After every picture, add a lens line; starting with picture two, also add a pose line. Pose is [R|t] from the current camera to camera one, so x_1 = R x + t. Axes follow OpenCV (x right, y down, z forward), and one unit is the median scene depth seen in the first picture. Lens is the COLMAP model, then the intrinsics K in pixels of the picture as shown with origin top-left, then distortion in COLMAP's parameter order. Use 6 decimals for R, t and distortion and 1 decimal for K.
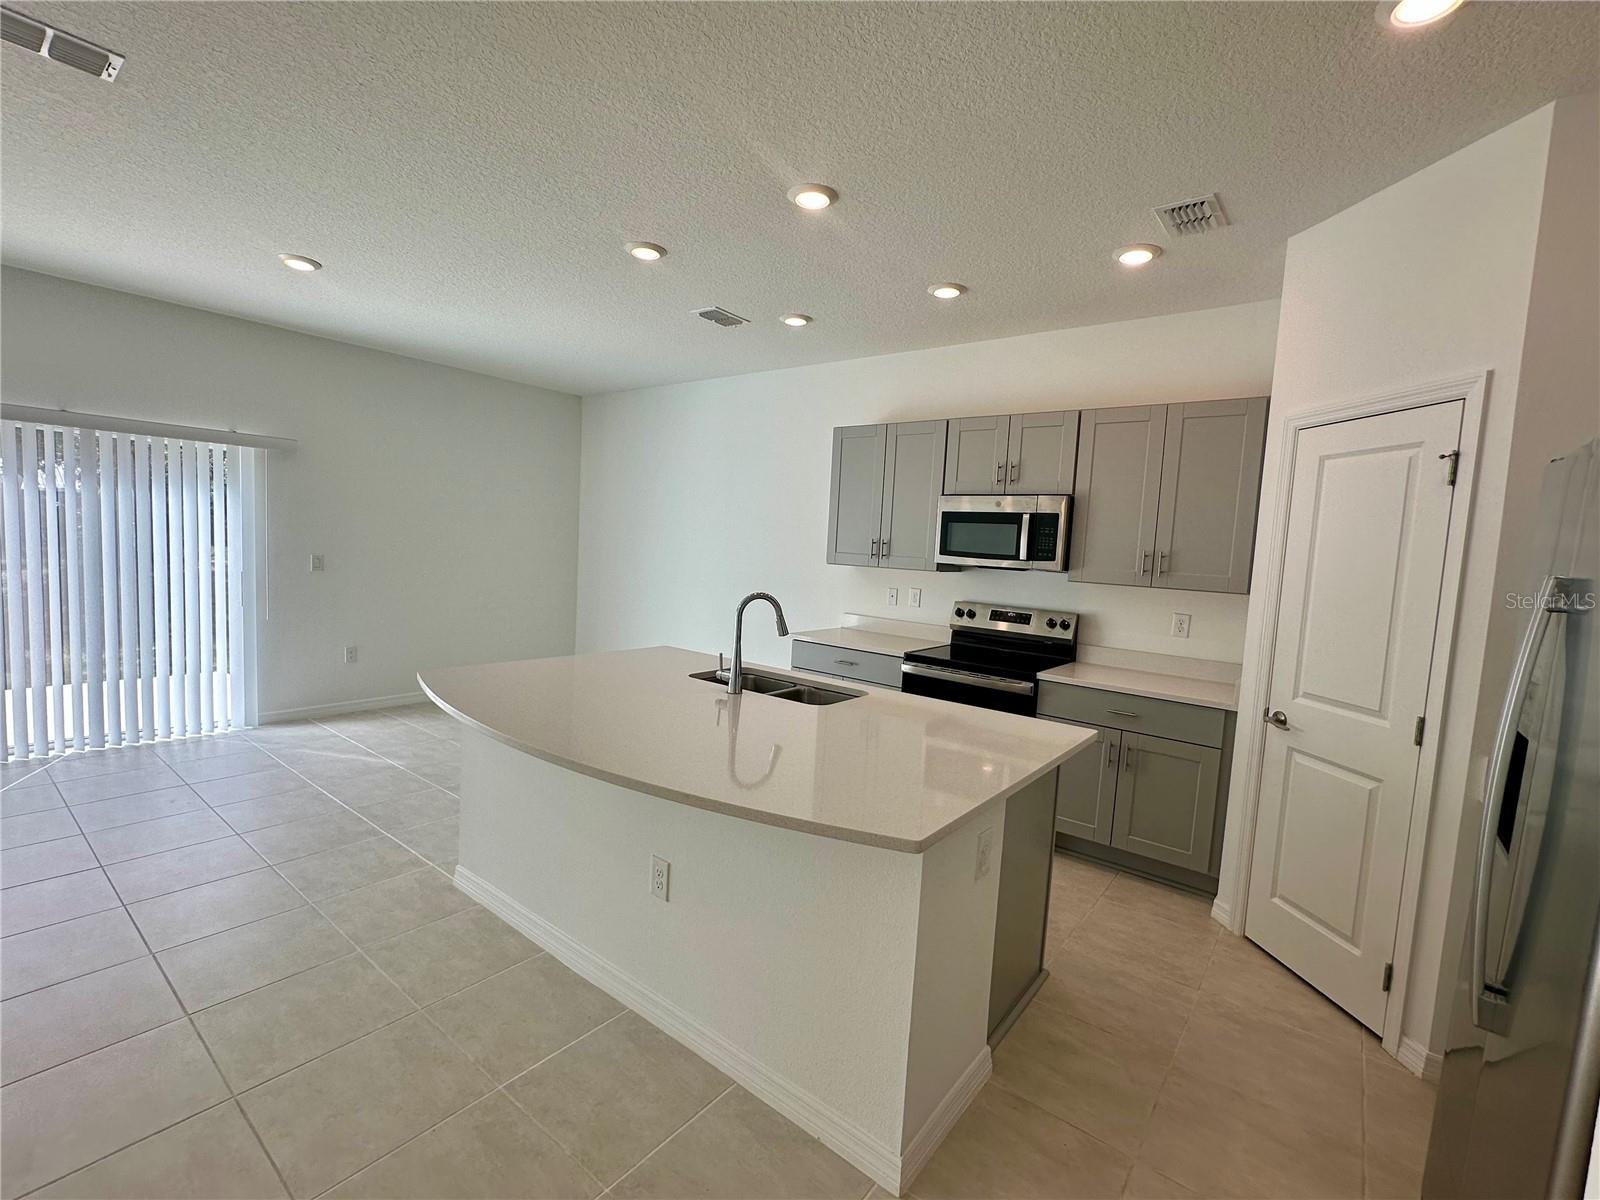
lens RADIAL K [[713.6, 0, 792.5], [0, 713.6, 592.2], [0, 0, 1]] dist [-0.000524, 0.002111]
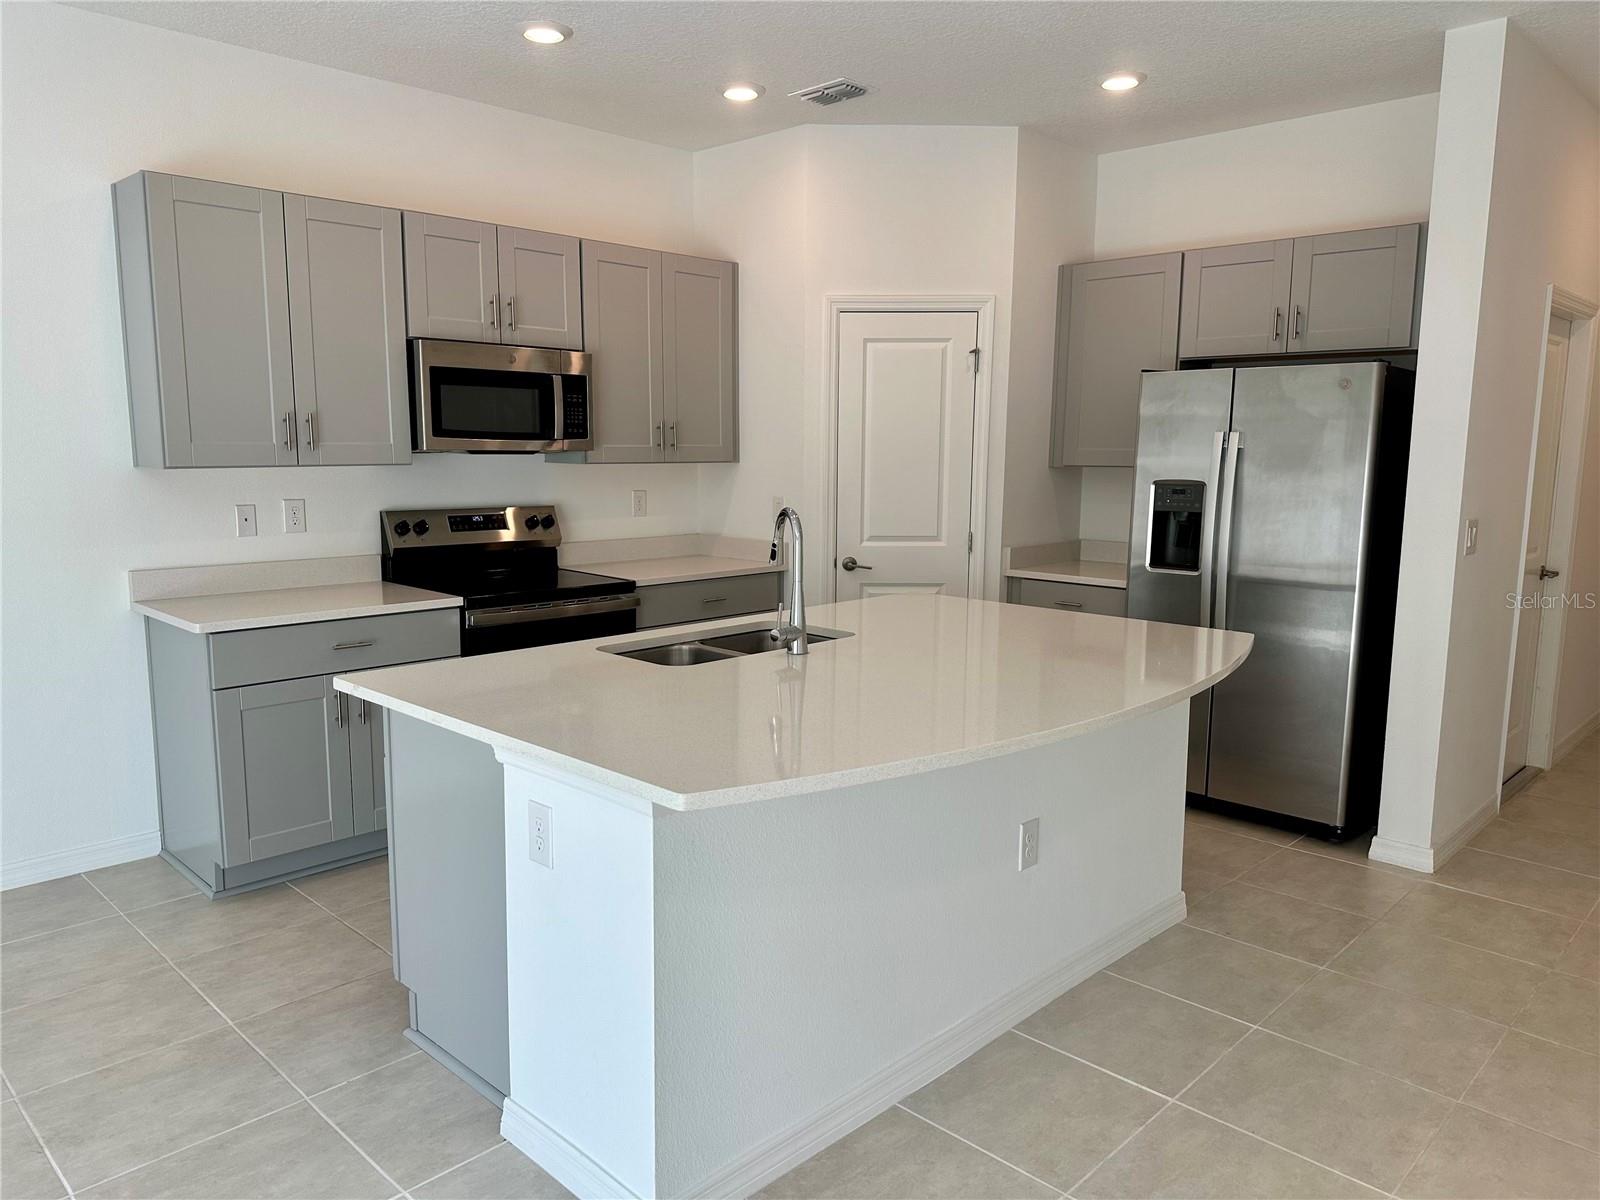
lens RADIAL K [[1128.3, 0, 792.9], [0, 1128.3, 602.8], [0, 0, 1]] dist [0.048261, -0.026221]
pose [[0.107394, -0.200256, 0.973840, -0.791919], [0.066151, 0.978774, 0.193975, -0.086676], [-0.992013, 0.043589, 0.118362, 0.599494]]
